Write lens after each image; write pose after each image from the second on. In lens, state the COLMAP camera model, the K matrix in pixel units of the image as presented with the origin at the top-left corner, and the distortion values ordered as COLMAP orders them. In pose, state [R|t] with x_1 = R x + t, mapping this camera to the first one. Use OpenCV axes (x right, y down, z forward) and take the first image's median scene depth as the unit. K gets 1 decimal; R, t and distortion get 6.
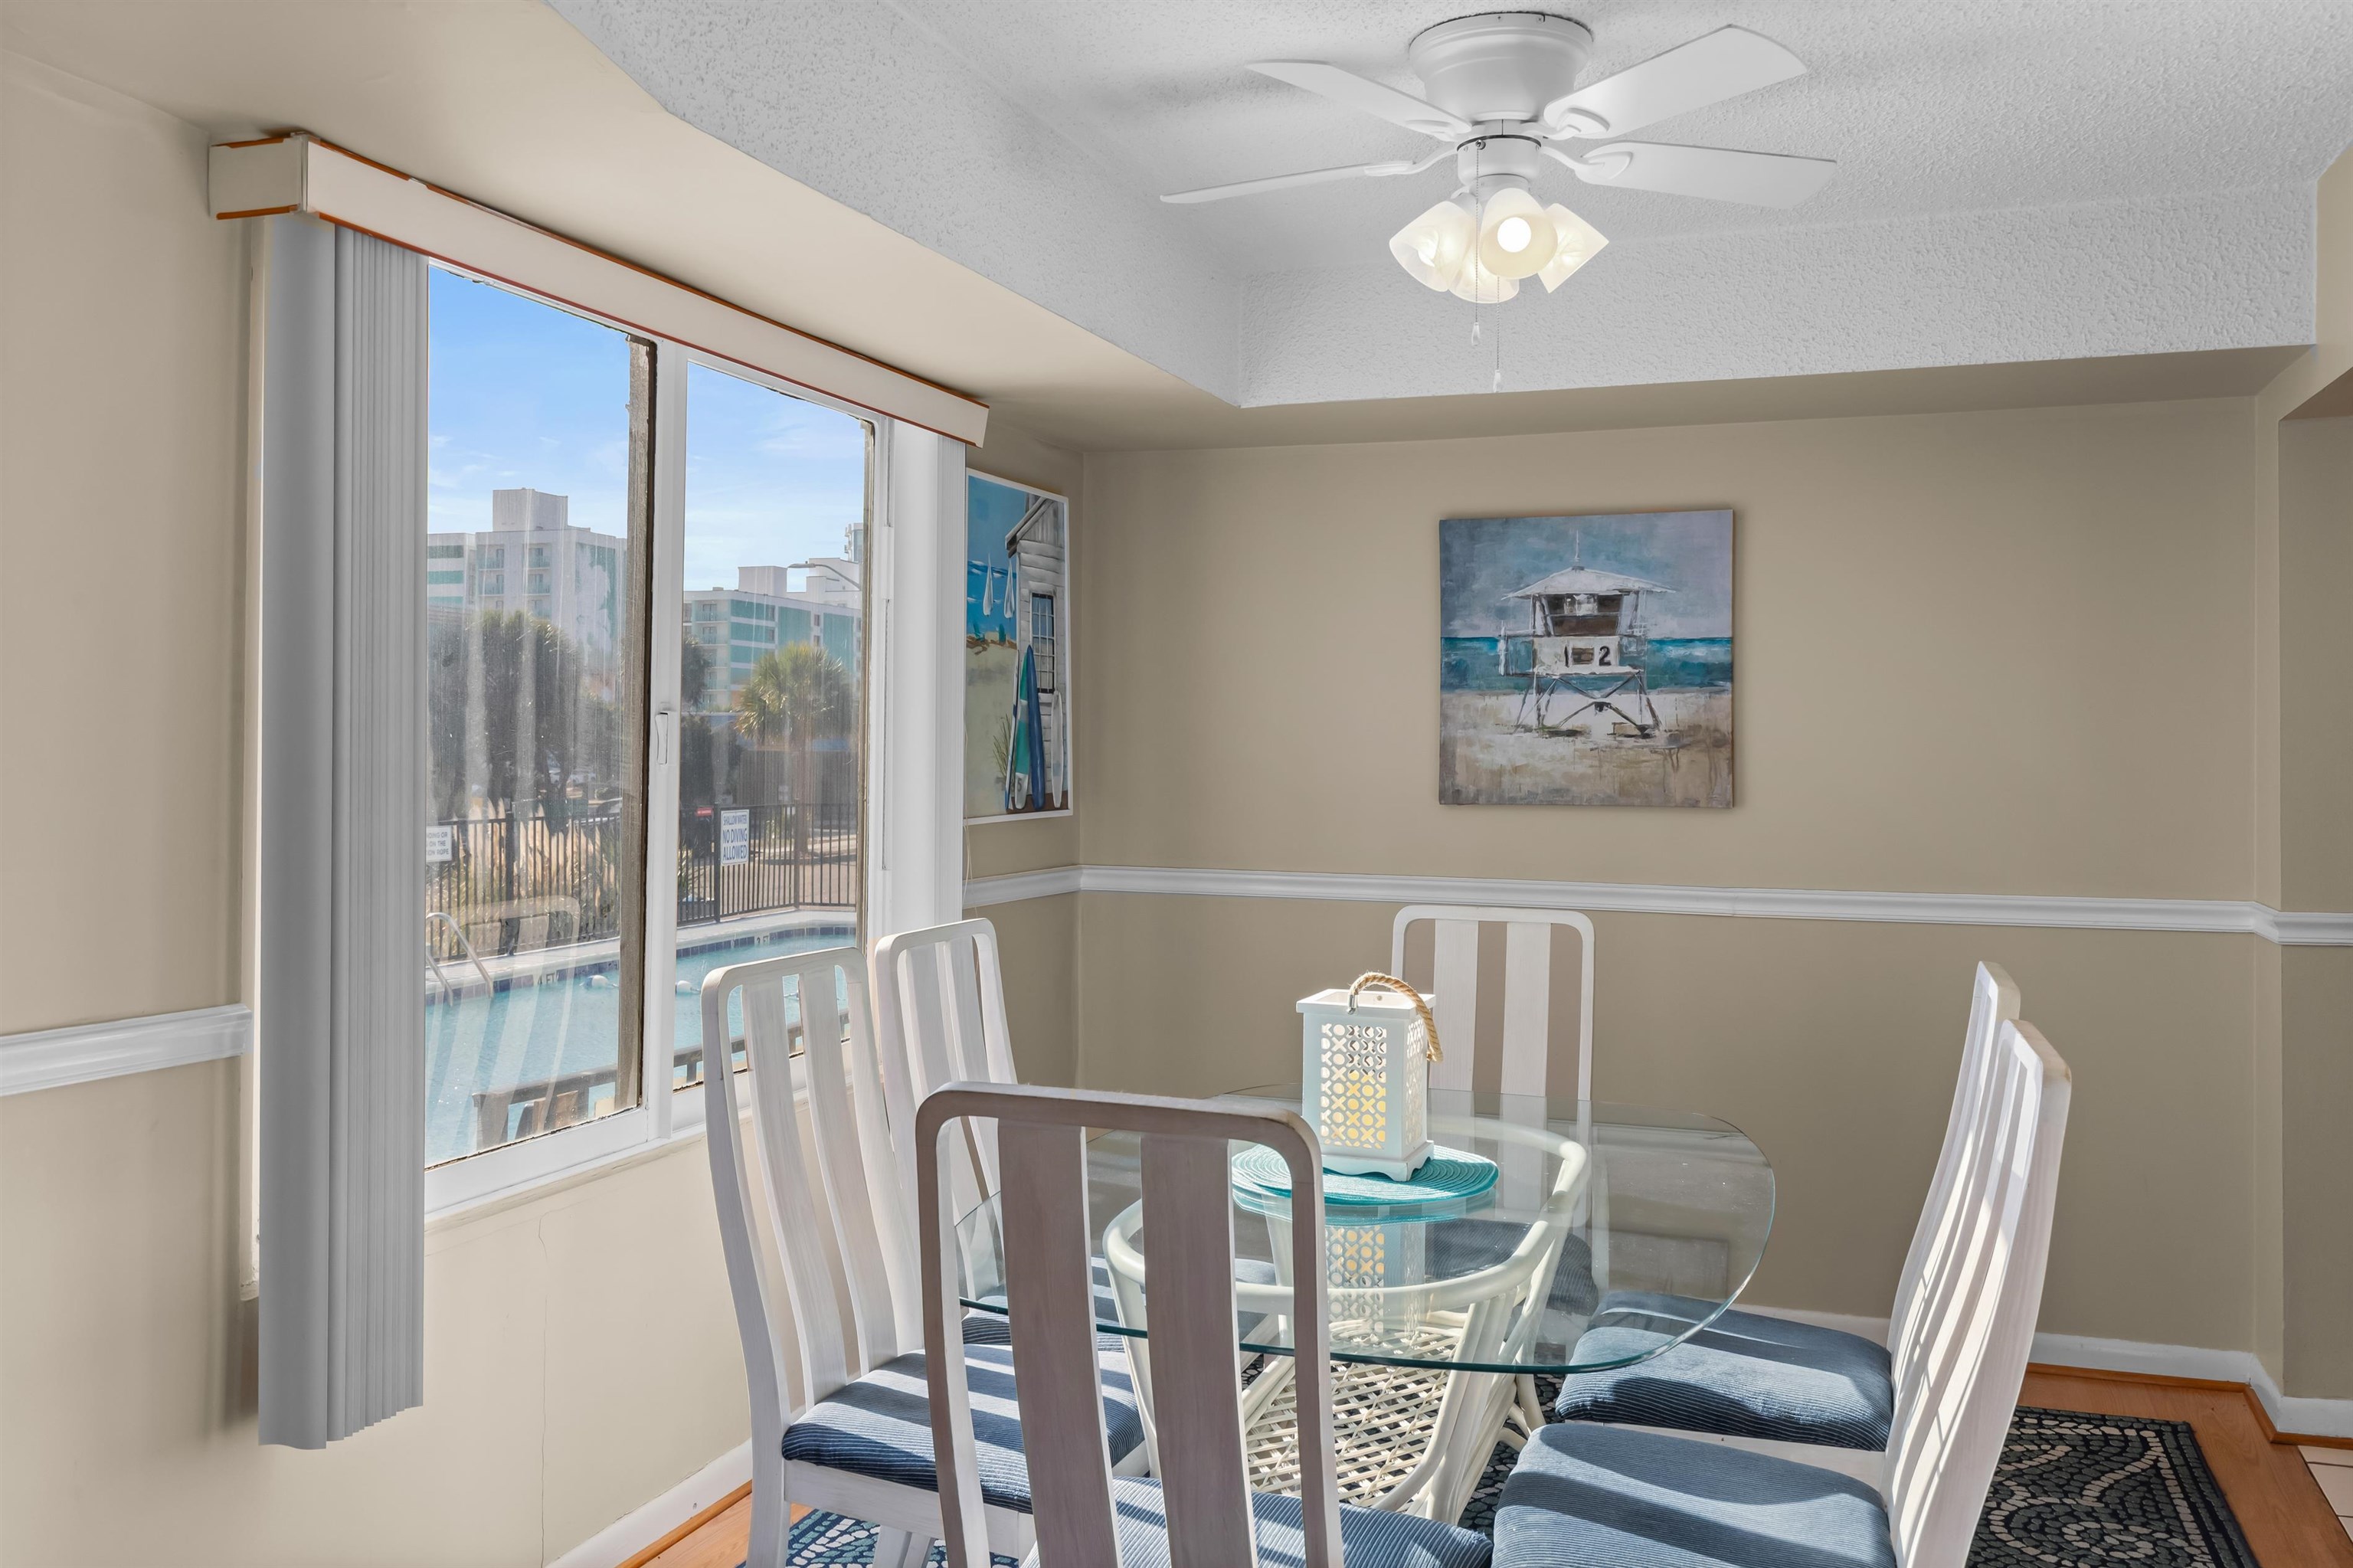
lens RADIAL K [[1922.0, 0, 1184.8], [0, 1922.0, 742.6], [0, 0, 1]] dist [0.006688, -0.000057]
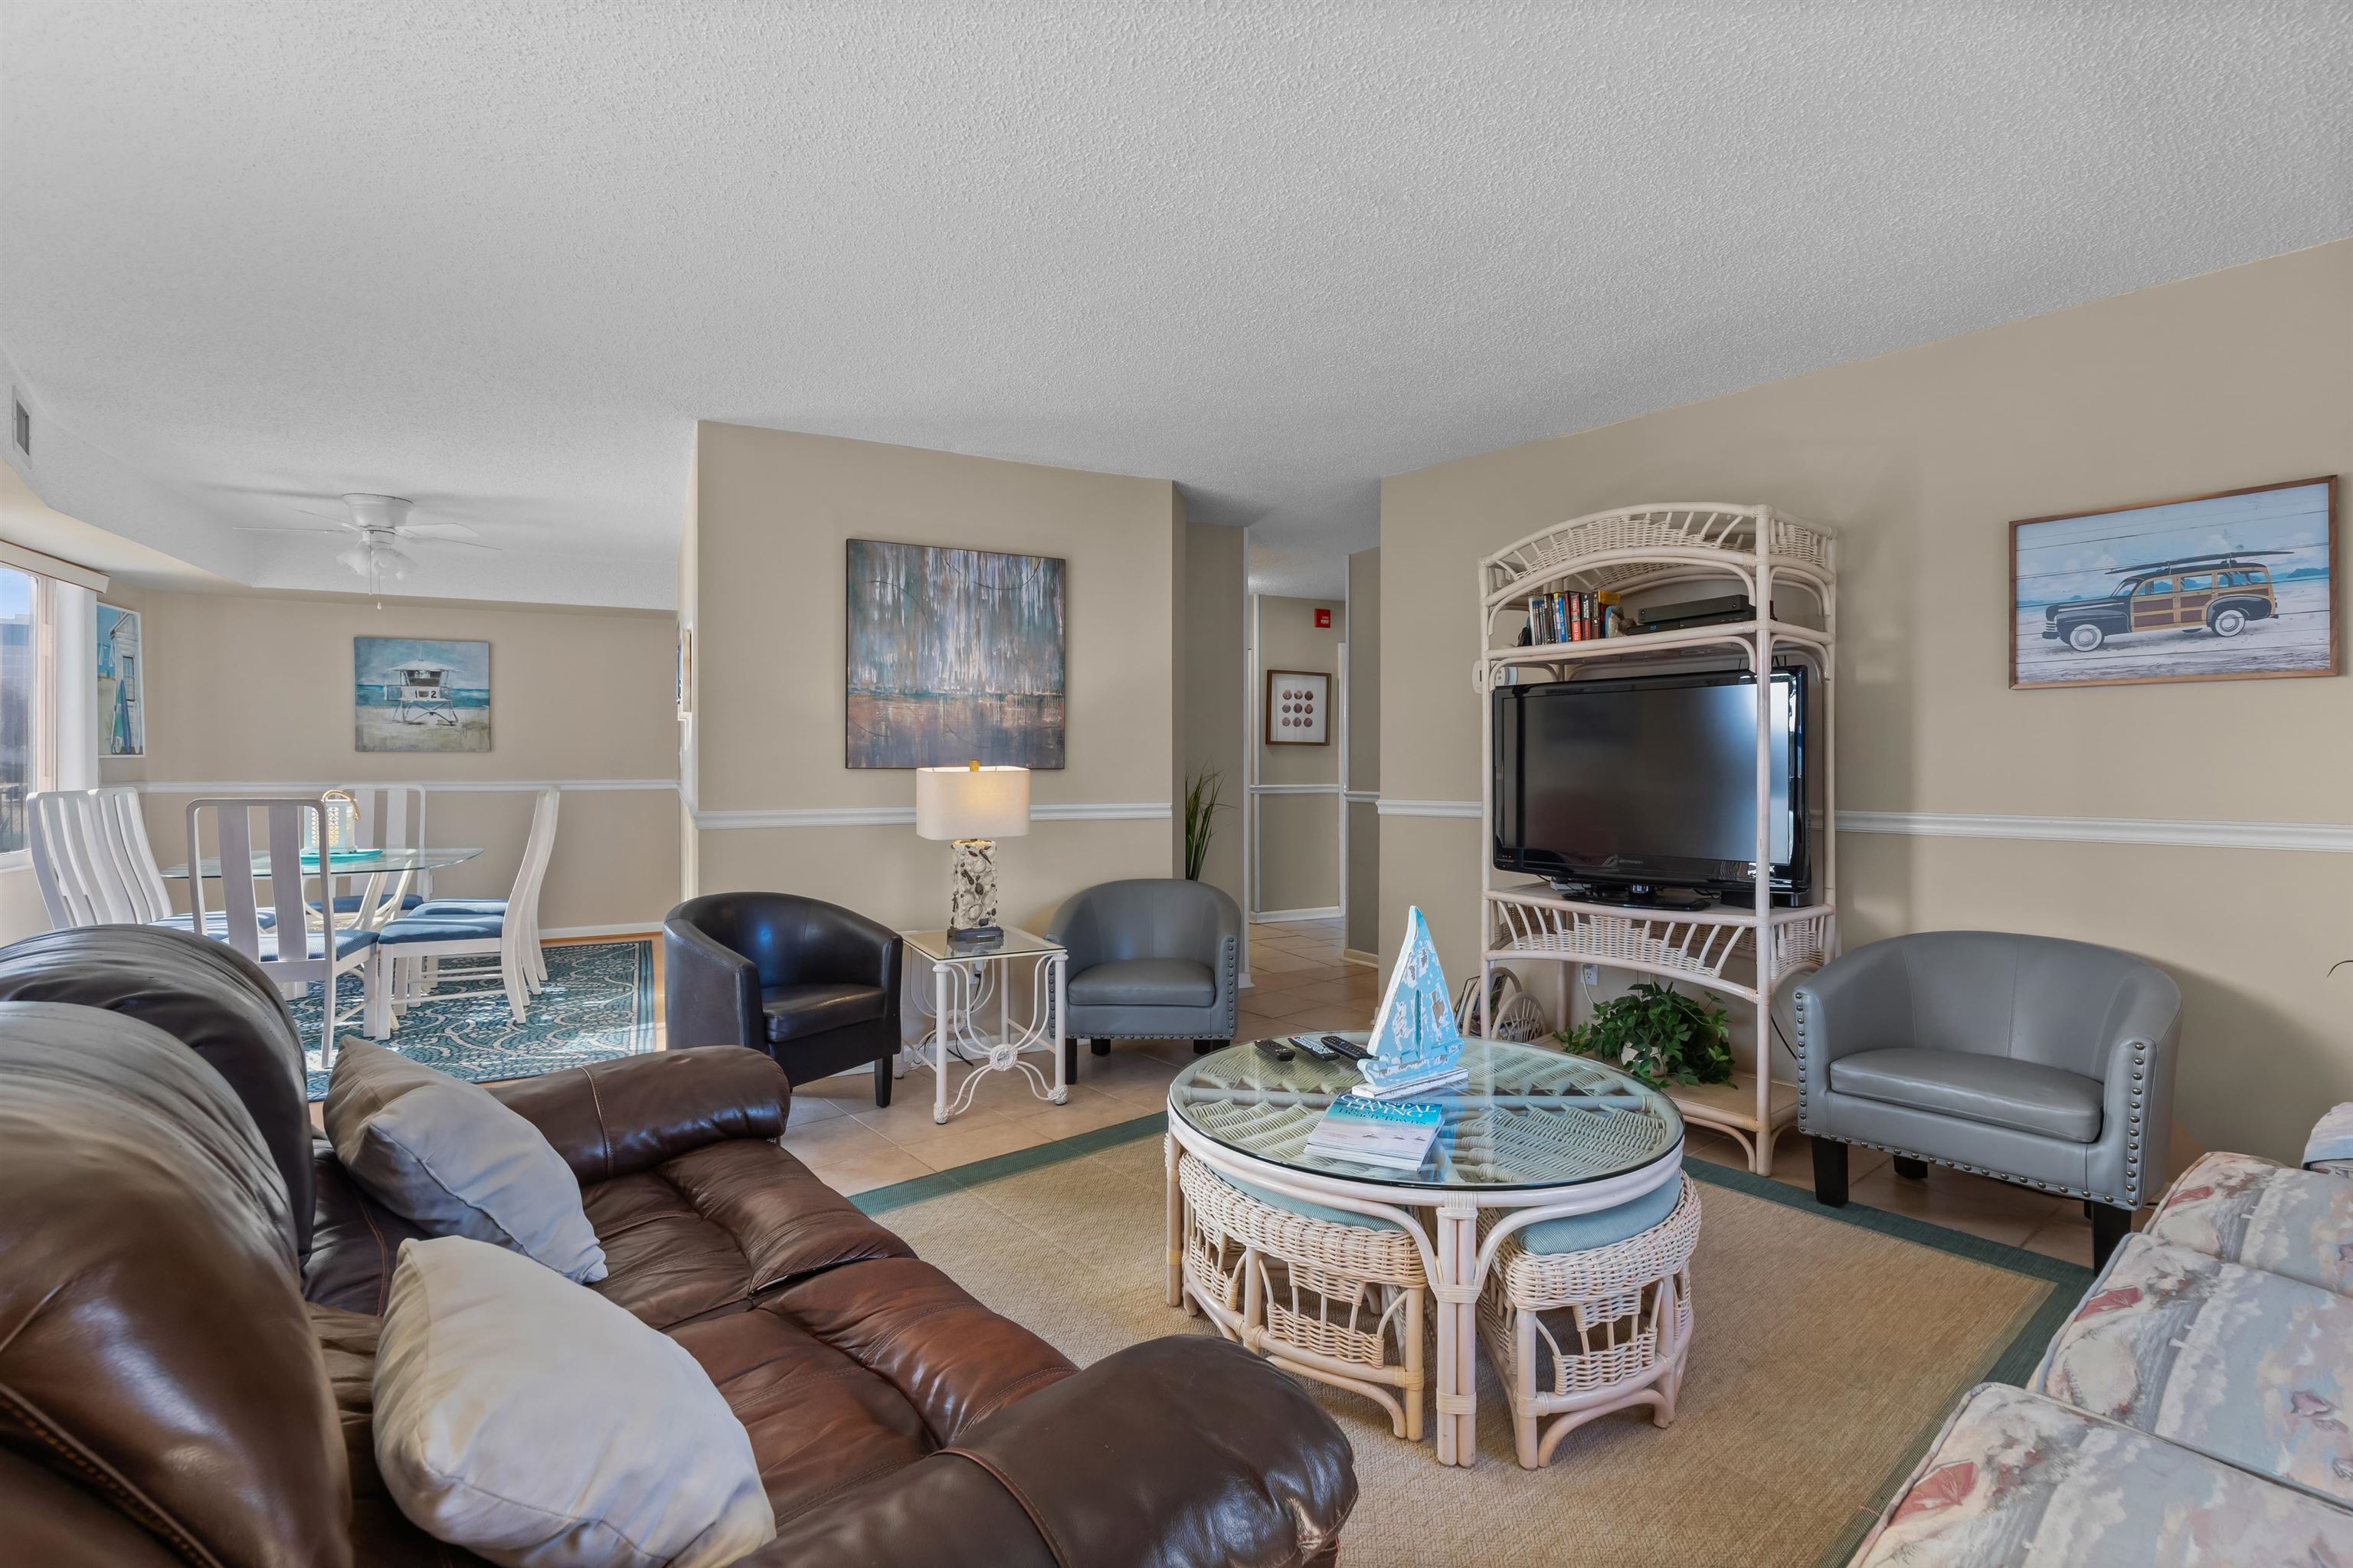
lens RADIAL K [[1072.0, 0, 1180.6], [0, 1072.0, 769.1], [0, 0, 1]] dist [0.007354, -0.000682]
pose [[0.701905, -0.010940, 0.712187, -0.114072], [0.001668, 0.999905, 0.013715, 0.038828], [-0.712269, -0.008439, 0.701856, -0.765729]]
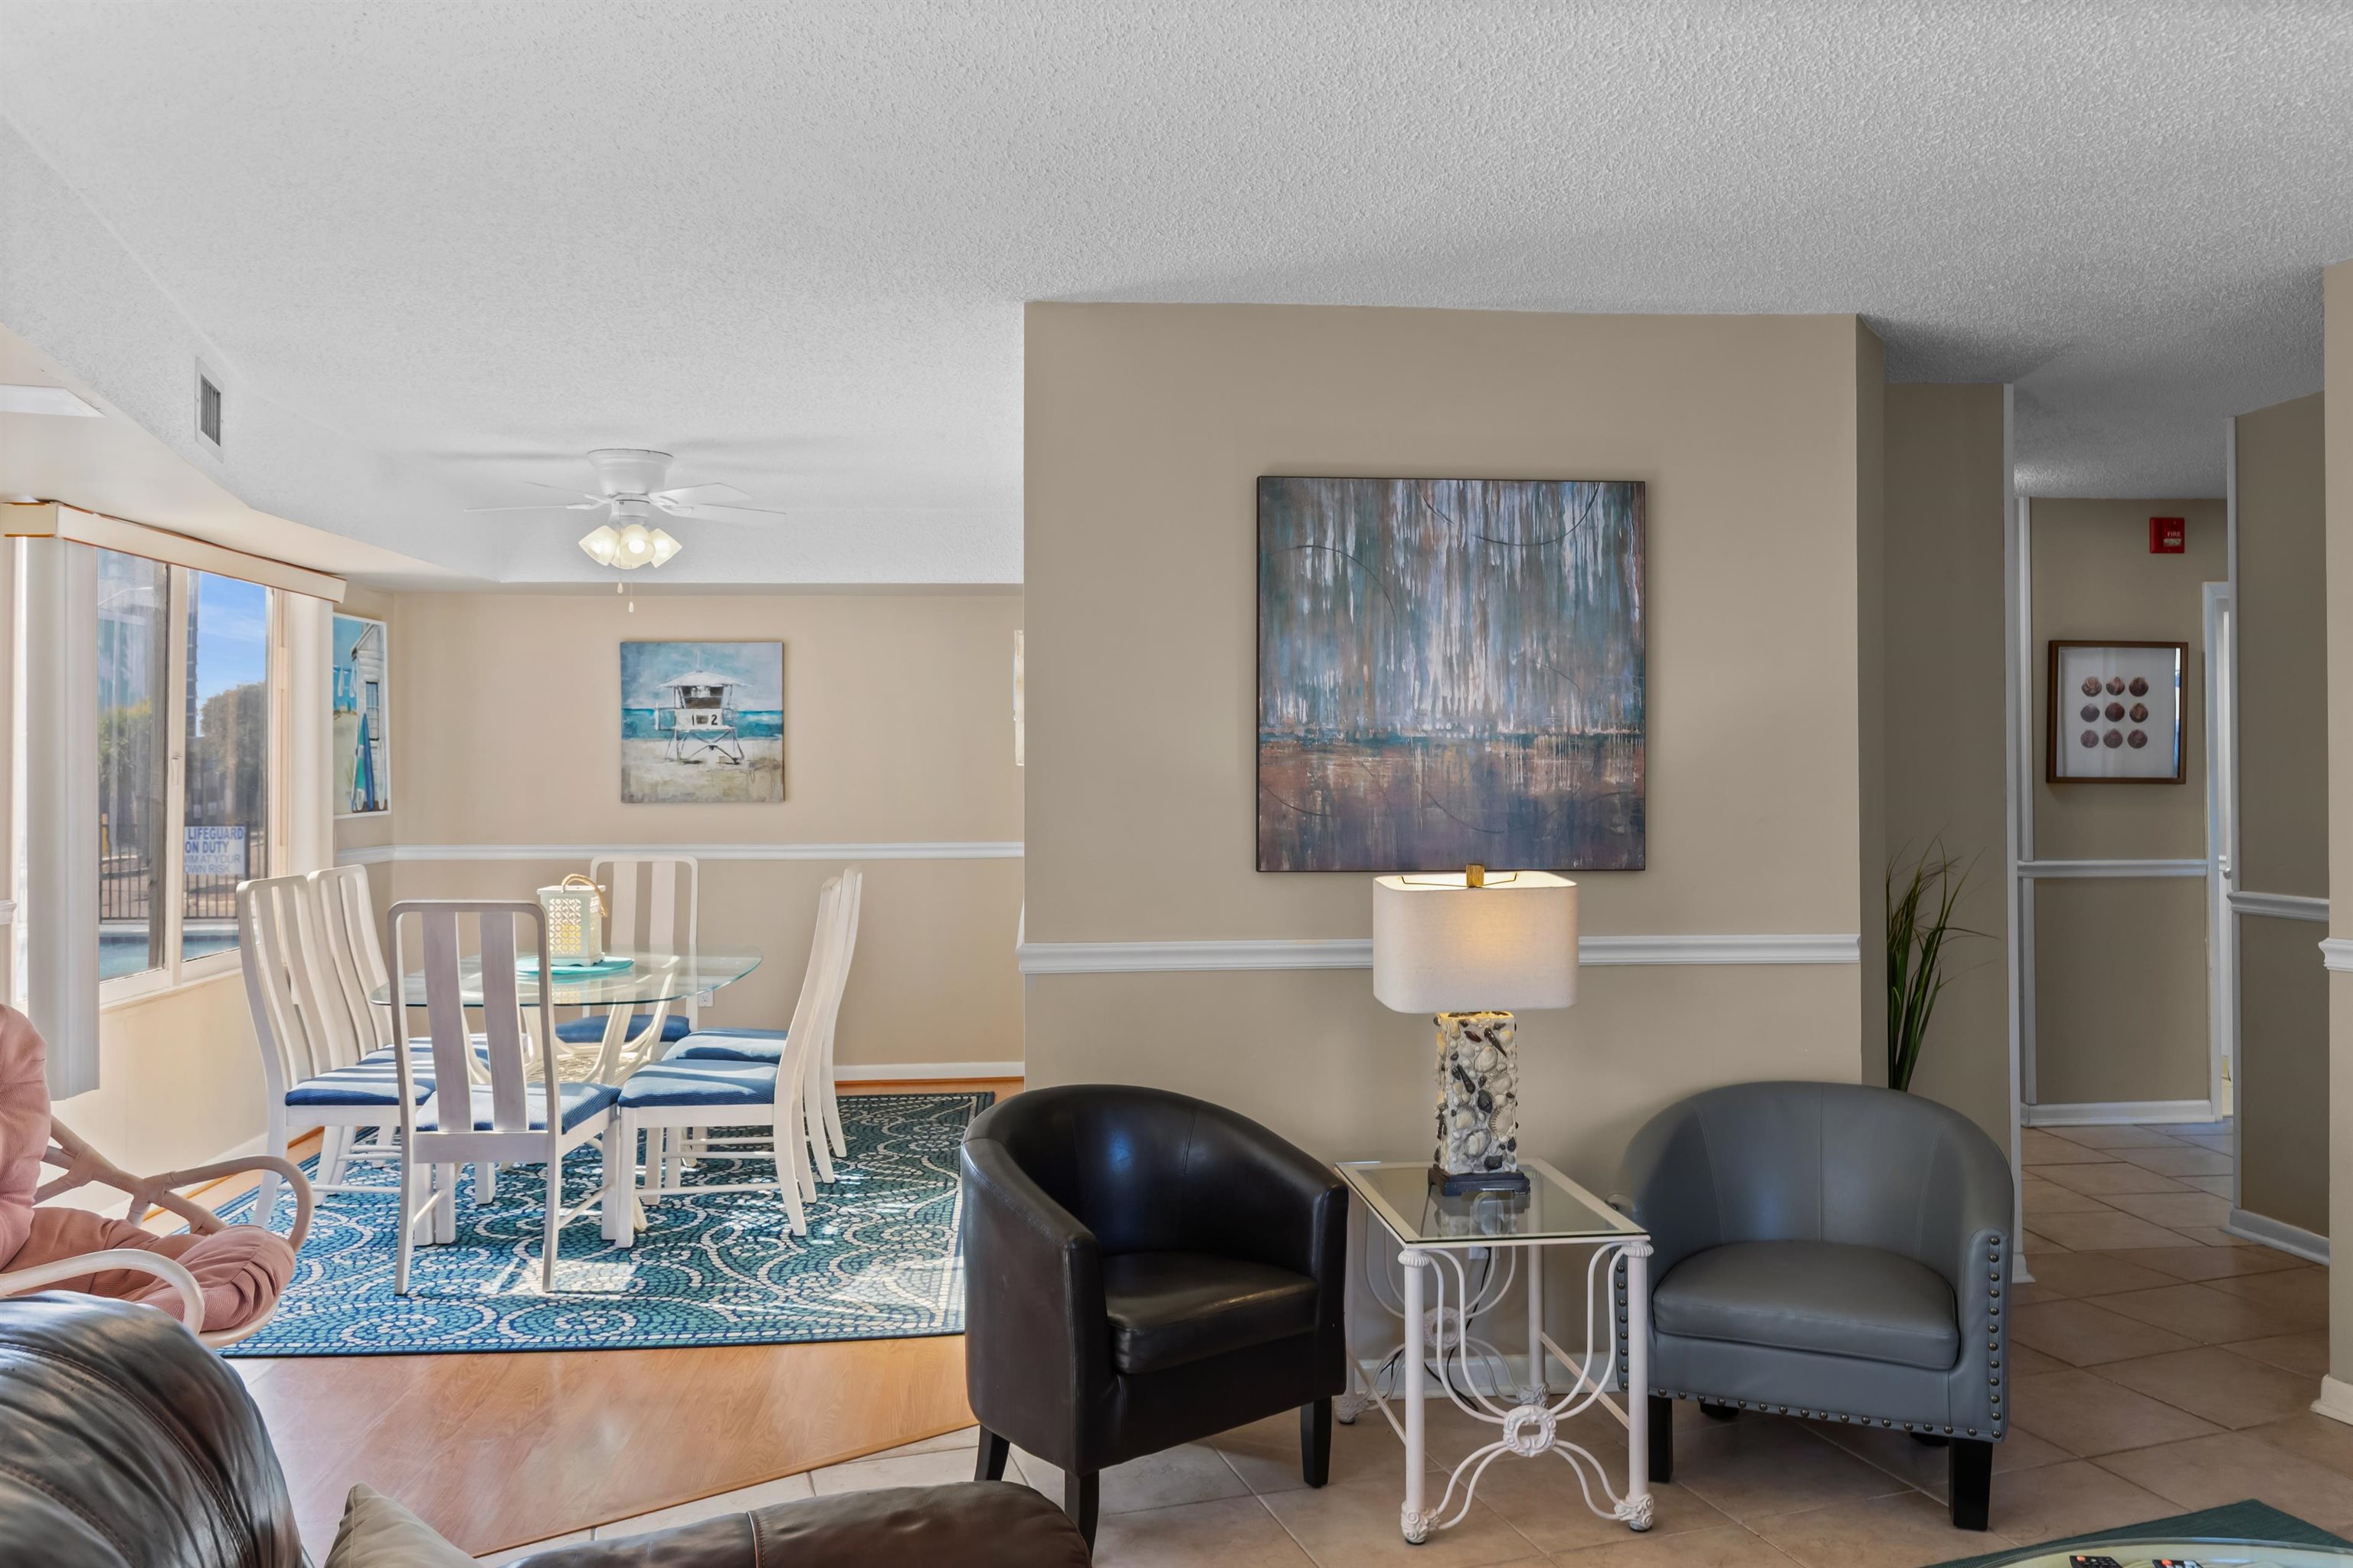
lens RADIAL K [[1732.9, 0, 1180.9], [0, 1732.9, 754.1], [0, 0, 1]] dist [0.002851, -0.000740]
pose [[0.914121, -0.007362, 0.405375, -0.044278], [0.008657, 0.999962, -0.001362, -0.006549], [-0.405349, 0.004754, 0.914150, -0.688844]]
